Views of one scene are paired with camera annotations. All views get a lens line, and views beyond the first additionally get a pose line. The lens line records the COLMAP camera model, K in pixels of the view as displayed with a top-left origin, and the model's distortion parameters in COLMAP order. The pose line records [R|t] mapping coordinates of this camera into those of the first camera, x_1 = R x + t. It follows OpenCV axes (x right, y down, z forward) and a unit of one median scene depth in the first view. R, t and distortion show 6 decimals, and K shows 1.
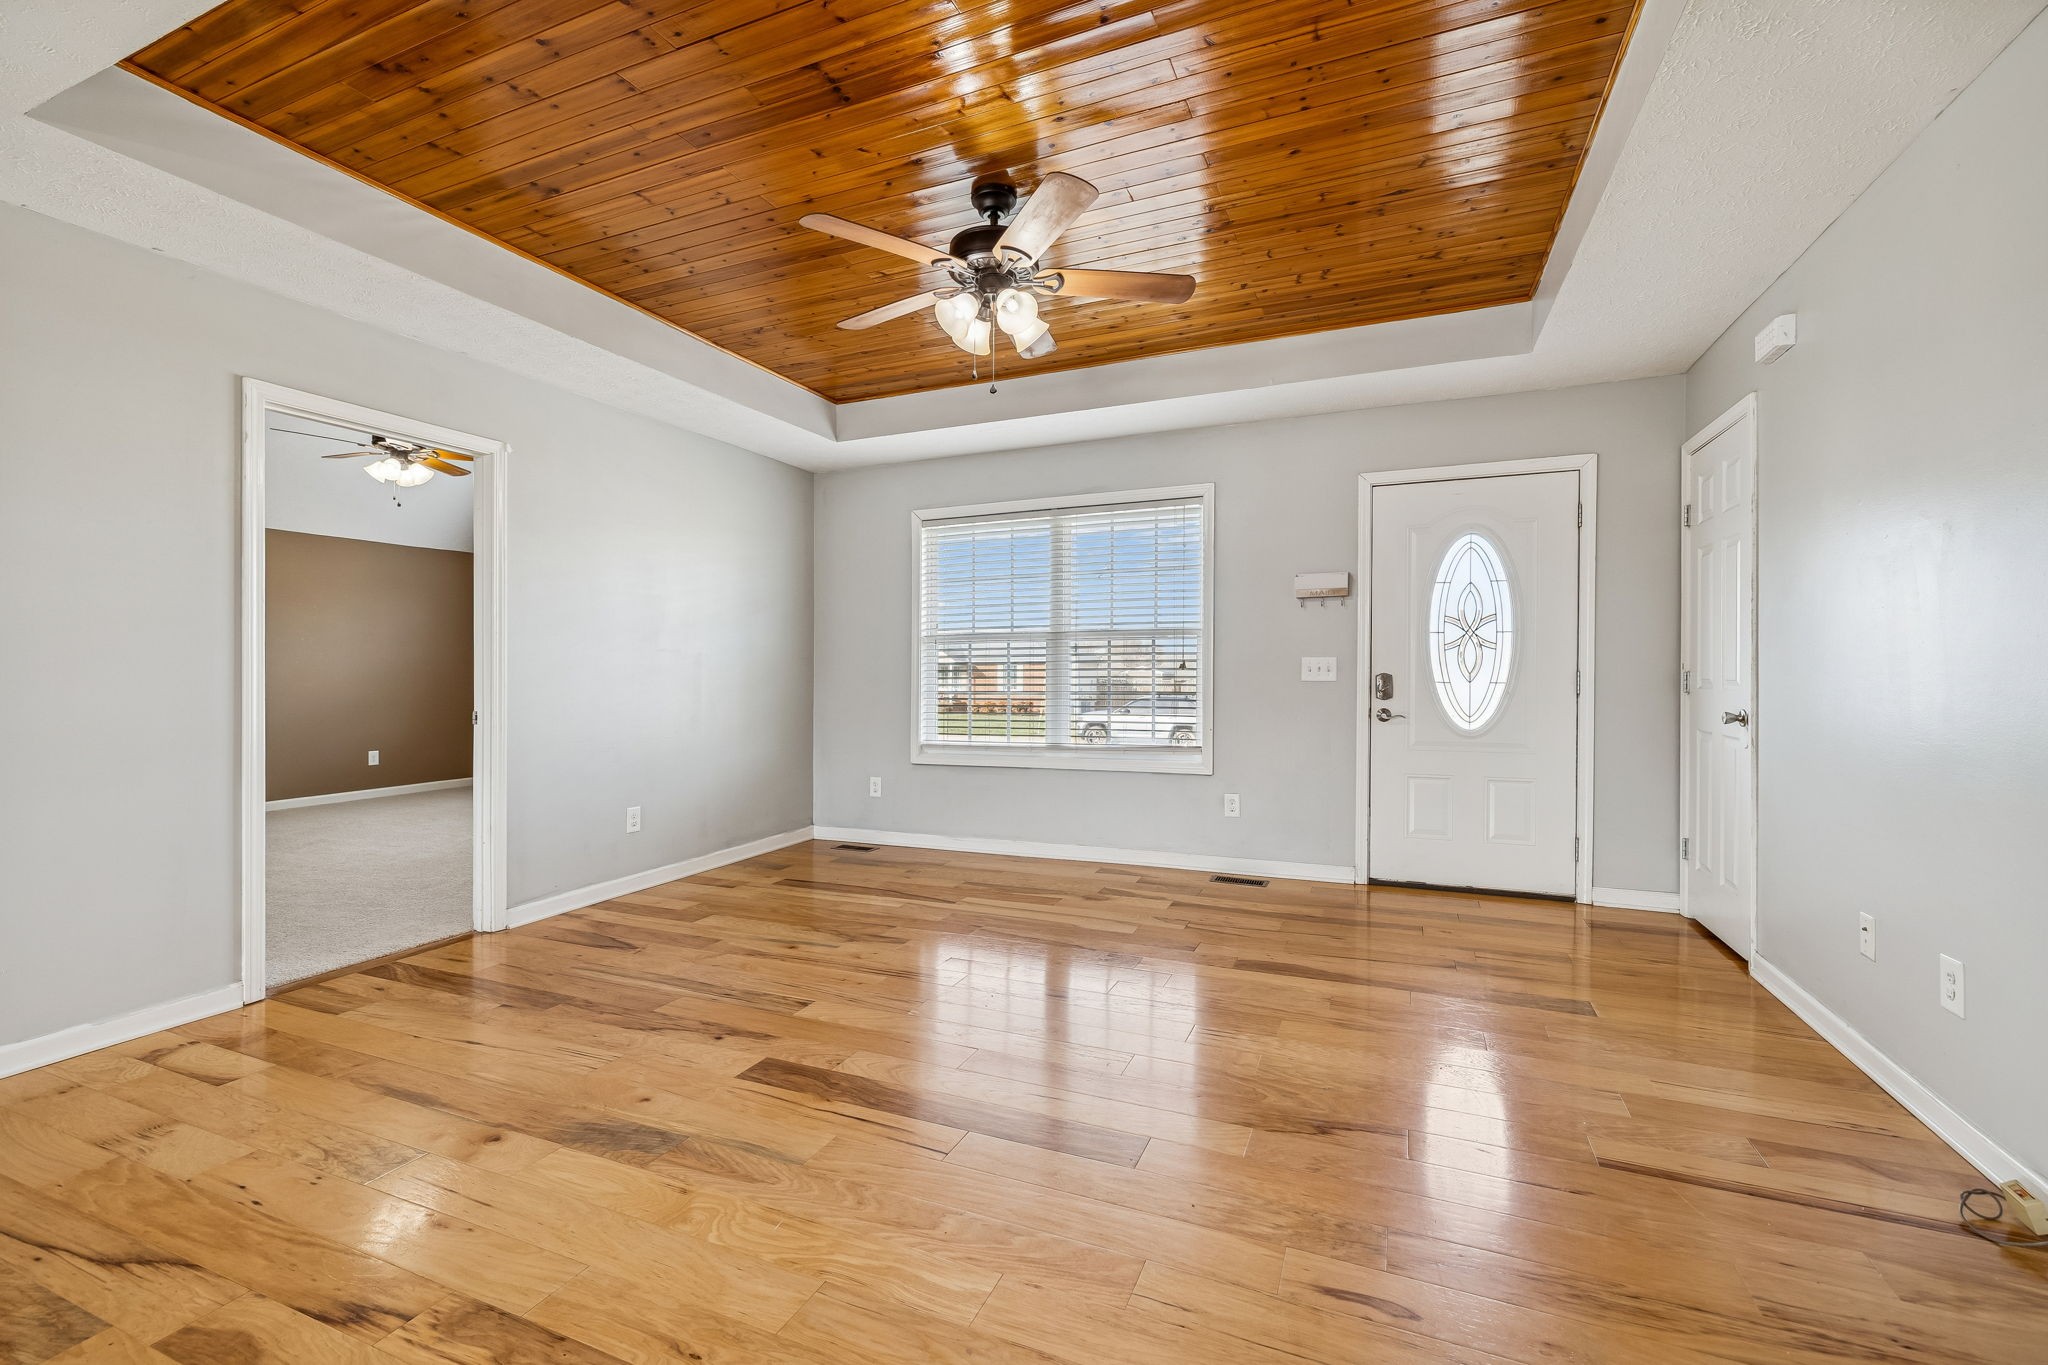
lens RADIAL K [[869.8, 0, 1023.1], [0, 869.8, 677.9], [0, 0, 1]] dist [0.001285, 0.000068]
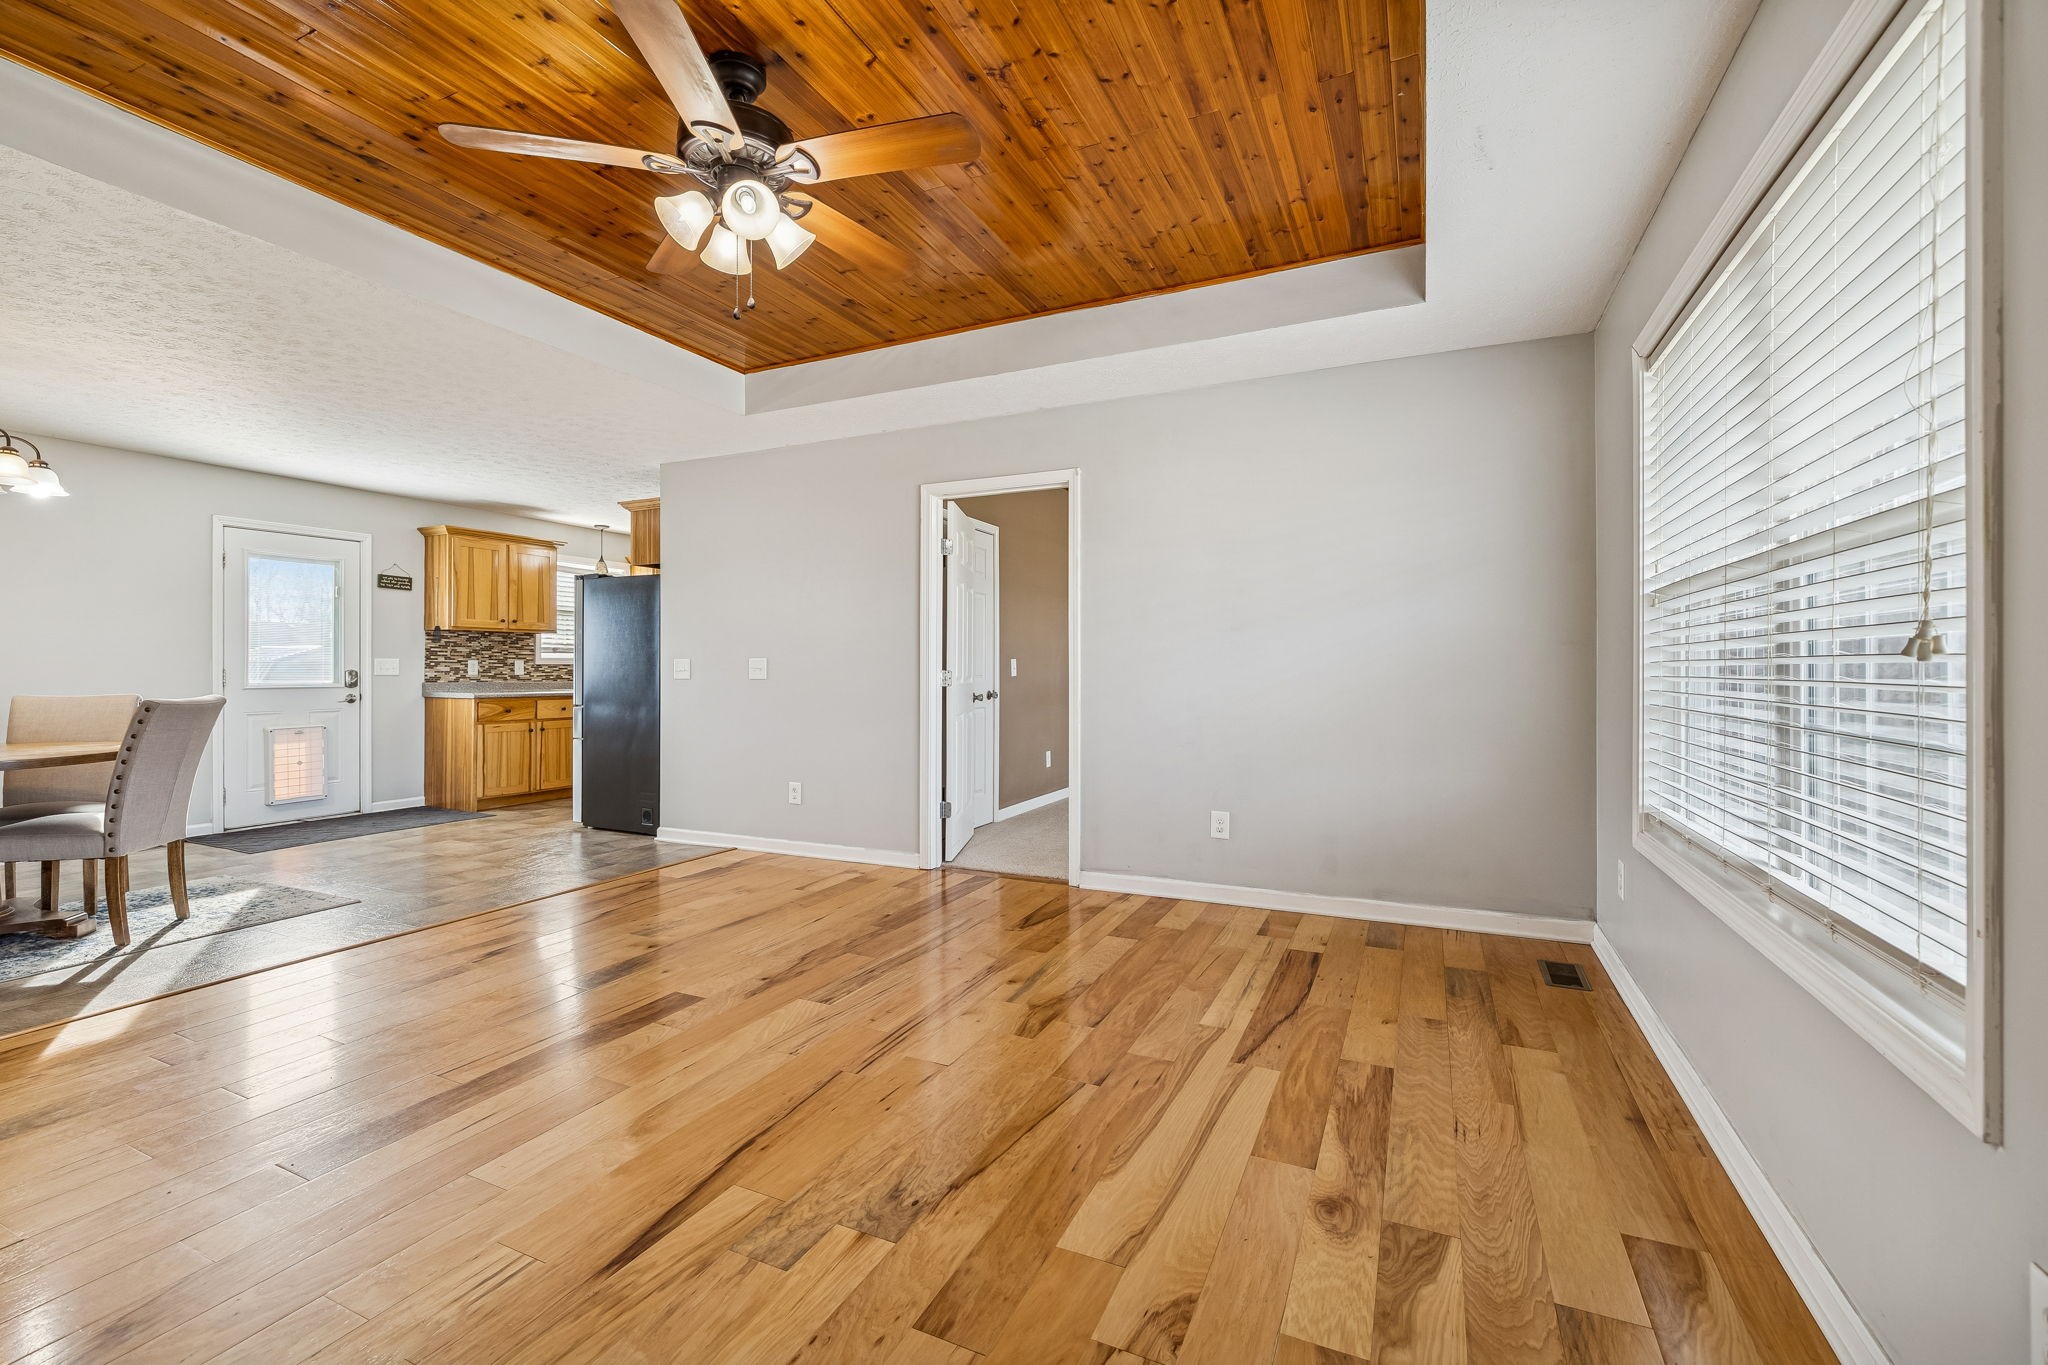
lens RADIAL K [[859.9, 0, 1024.2], [0, 859.9, 664.9], [0, 0, 1]] dist [-0.000565, 0.000149]
pose [[-0.033737, 0.000910, -0.999430, 0.527021], [-0.005251, 0.999986, 0.001088, -0.007967], [0.999417, 0.005285, -0.033731, 0.916955]]
